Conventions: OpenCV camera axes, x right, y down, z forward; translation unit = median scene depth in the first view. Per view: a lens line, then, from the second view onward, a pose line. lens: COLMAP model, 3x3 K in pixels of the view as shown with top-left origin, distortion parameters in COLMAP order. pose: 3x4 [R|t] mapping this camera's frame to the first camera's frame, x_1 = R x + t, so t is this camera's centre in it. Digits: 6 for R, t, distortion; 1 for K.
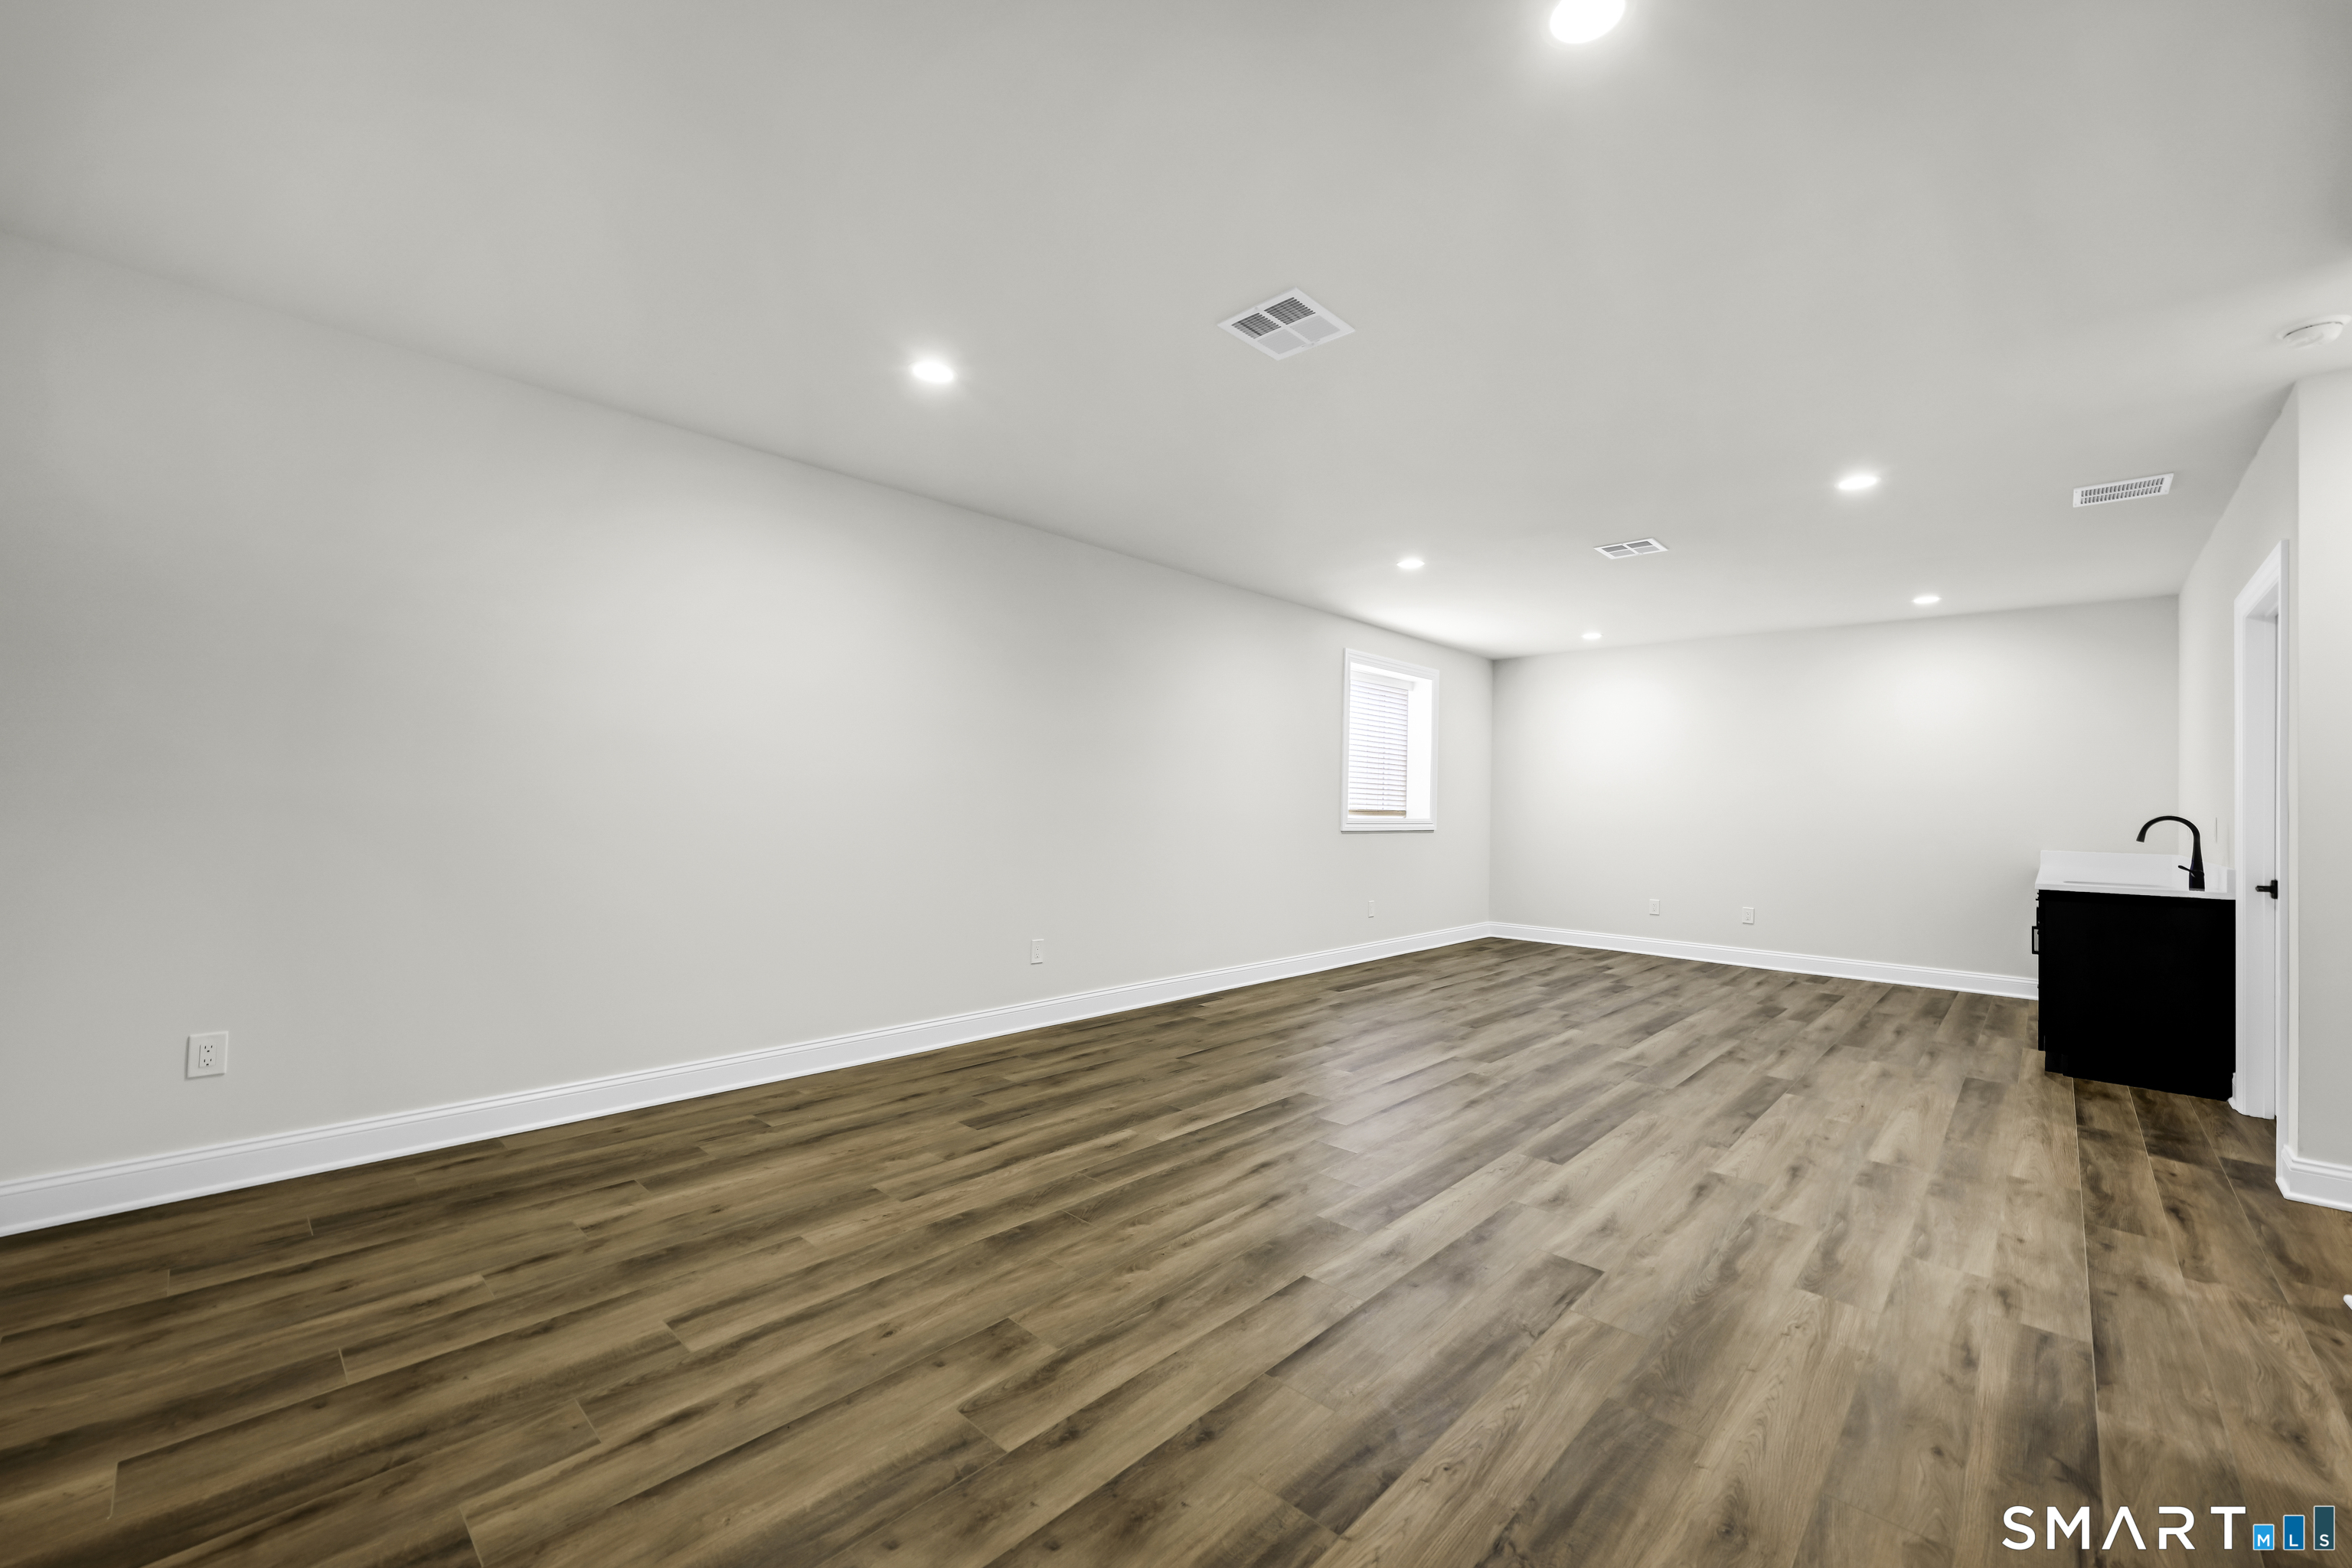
lens RADIAL K [[963.1, 0, 1170.7], [0, 963.1, 809.4], [0, 0, 1]] dist [0.000062, 0.000229]
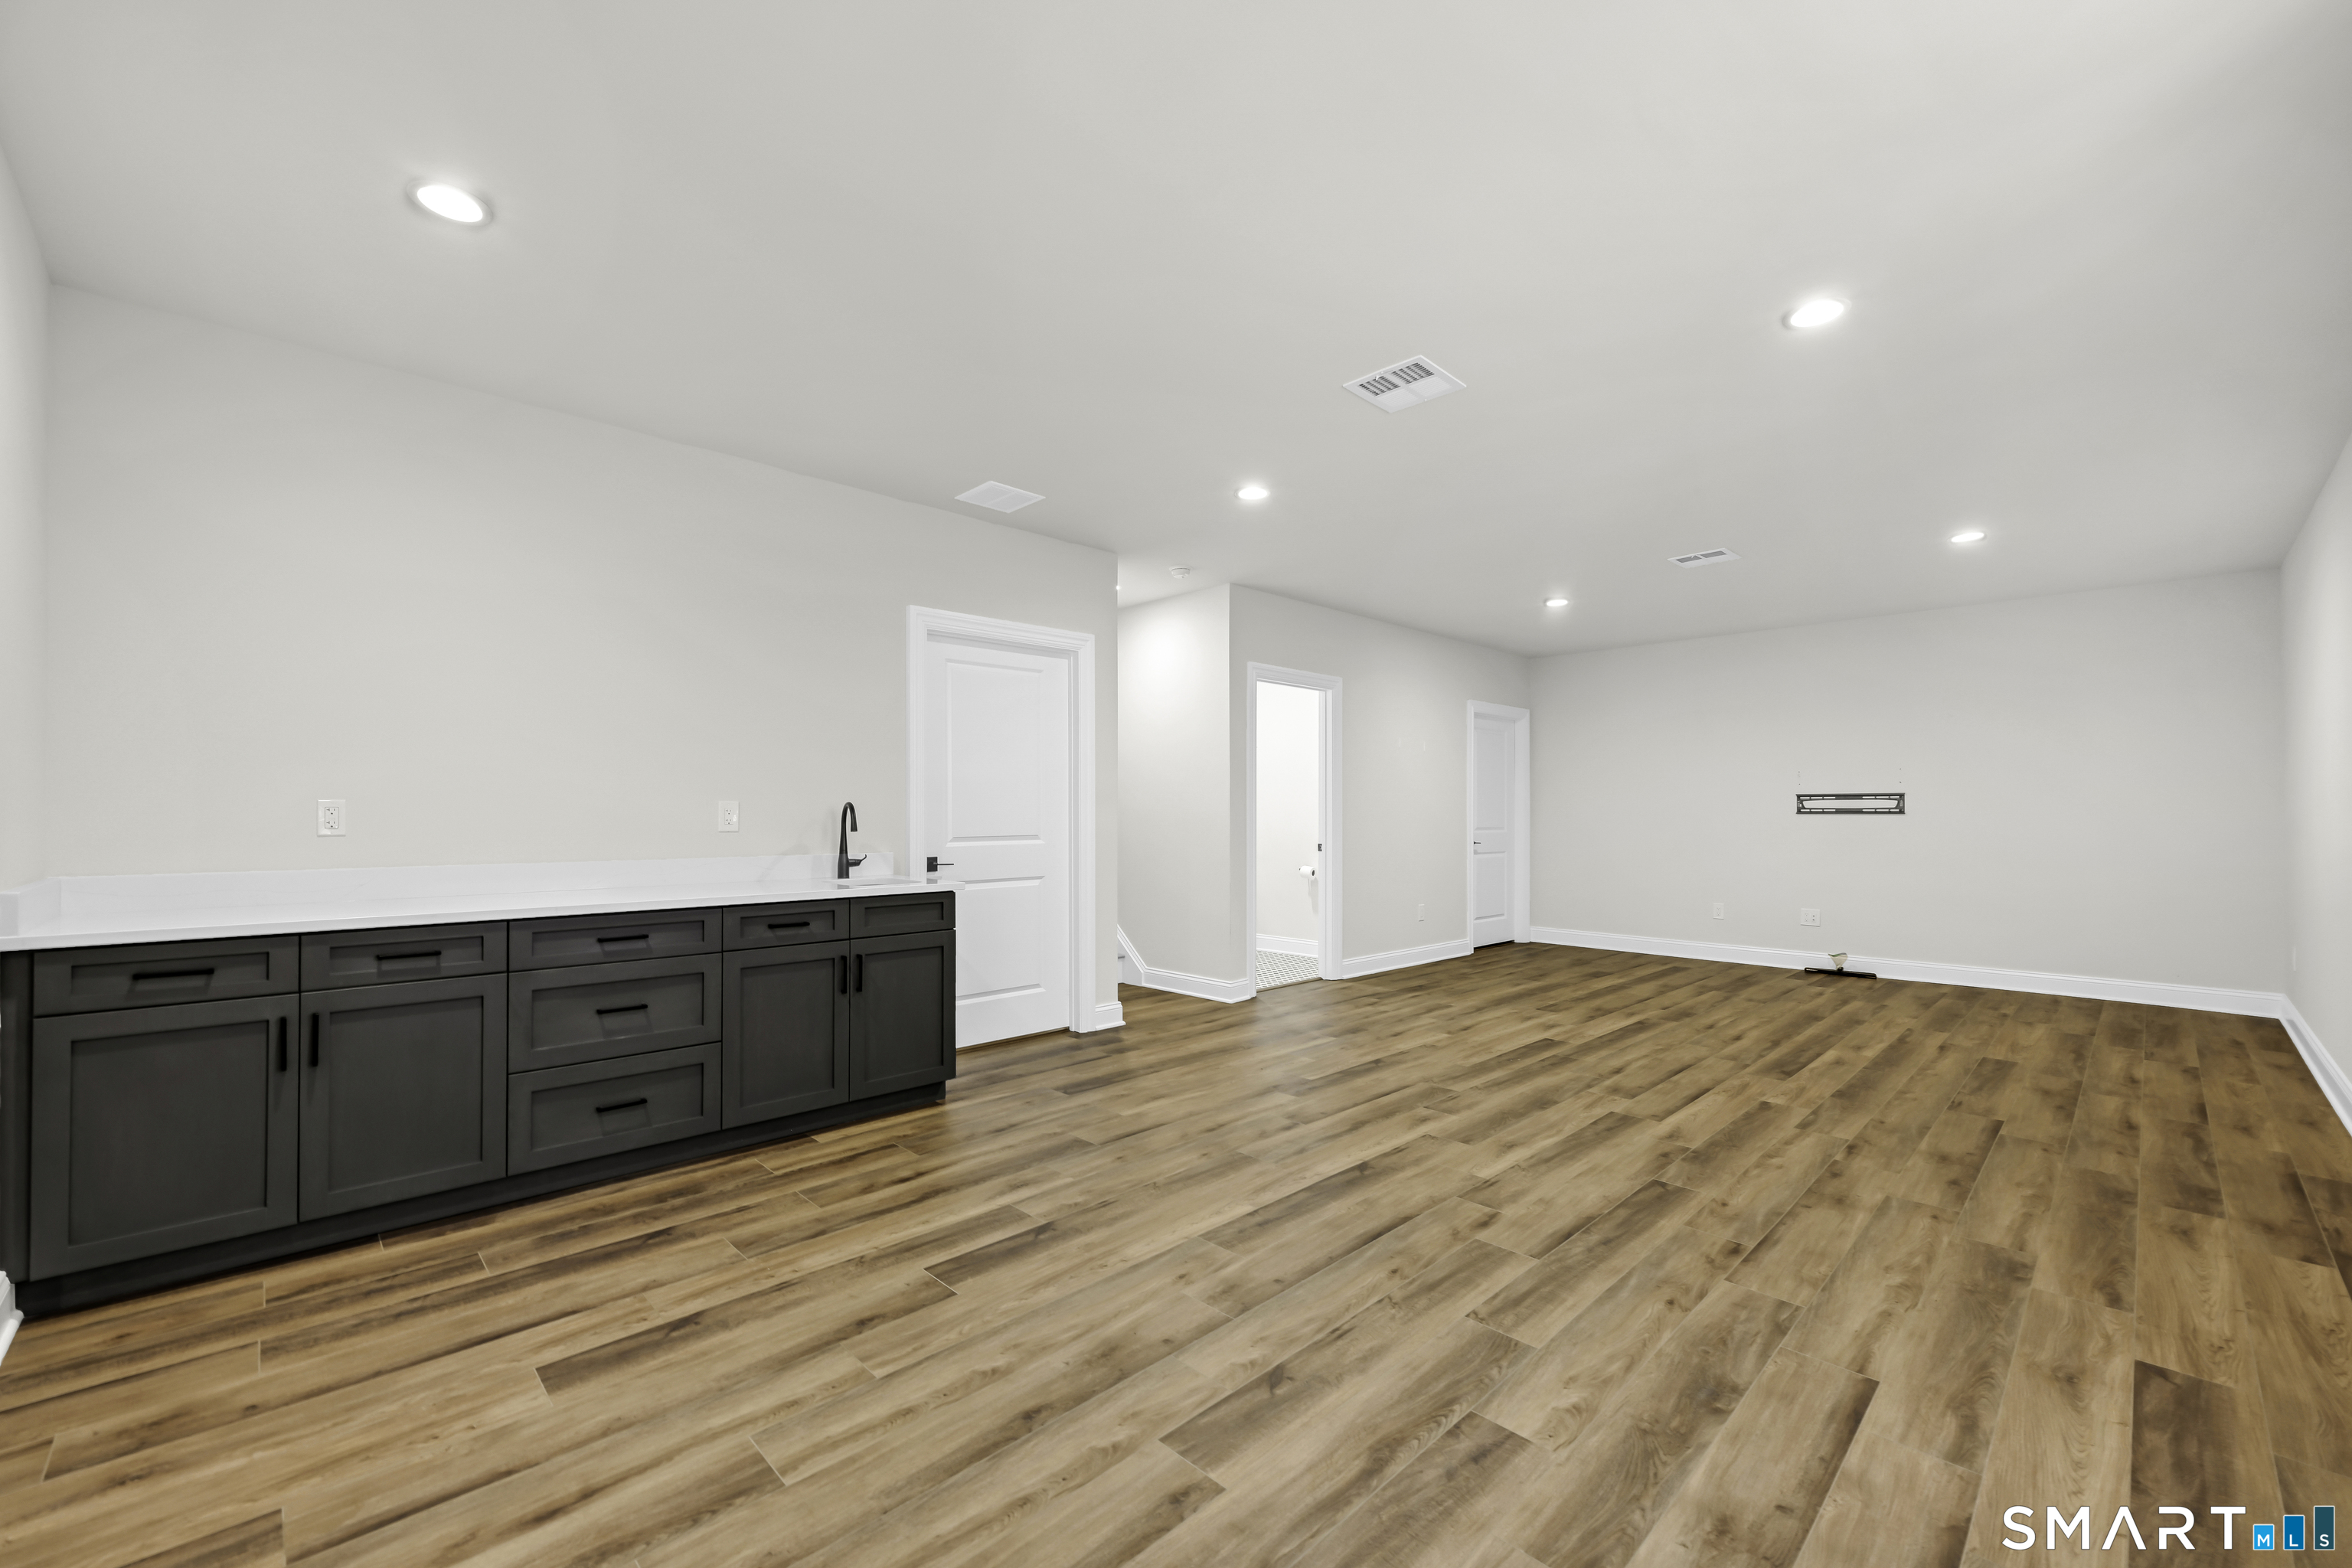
lens RADIAL K [[963.1, 0, 1170.7], [0, 963.1, 809.4], [0, 0, 1]] dist [0.000062, 0.000229]
pose [[-0.998965, -0.021741, 0.039952, 0.737256], [-0.021687, 0.999763, 0.001778, 0.007787], [-0.039981, 0.000909, -0.999200, 1.986803]]
